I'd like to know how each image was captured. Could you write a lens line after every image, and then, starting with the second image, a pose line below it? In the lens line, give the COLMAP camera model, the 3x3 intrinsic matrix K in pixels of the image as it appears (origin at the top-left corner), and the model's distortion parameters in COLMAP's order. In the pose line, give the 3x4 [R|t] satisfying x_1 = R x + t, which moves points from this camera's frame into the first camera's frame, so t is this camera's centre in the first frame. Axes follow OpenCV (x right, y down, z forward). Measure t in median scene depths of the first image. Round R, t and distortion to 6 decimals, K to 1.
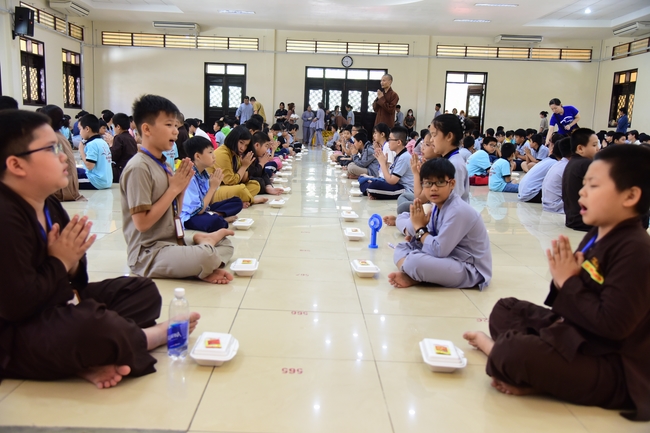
lens RADIAL K [[629.4, 0, 325.0], [0, 629.4, 216.5], [0, 0, 1]] dist [0.138735, 0.013764]
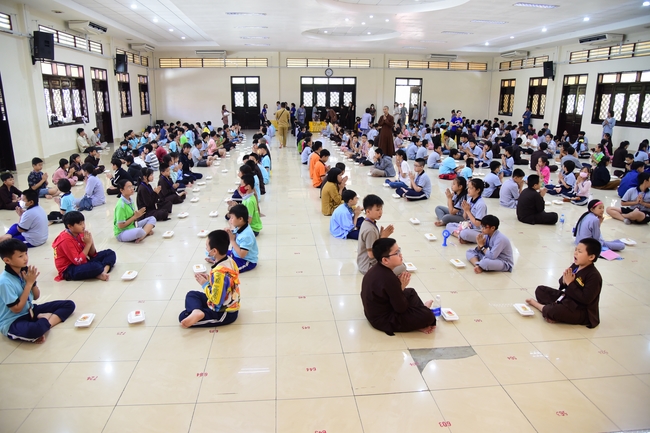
lens RADIAL K [[452.6, 0, 325.0], [0, 452.6, 216.5], [0, 0, 1]] dist [-0.003393, -0.000729]
pose [[0.995578, -0.055883, 0.075512, -0.072503], [0.046397, 0.991445, 0.122004, -0.042286], [-0.081684, -0.117961, 0.989653, -0.075373]]
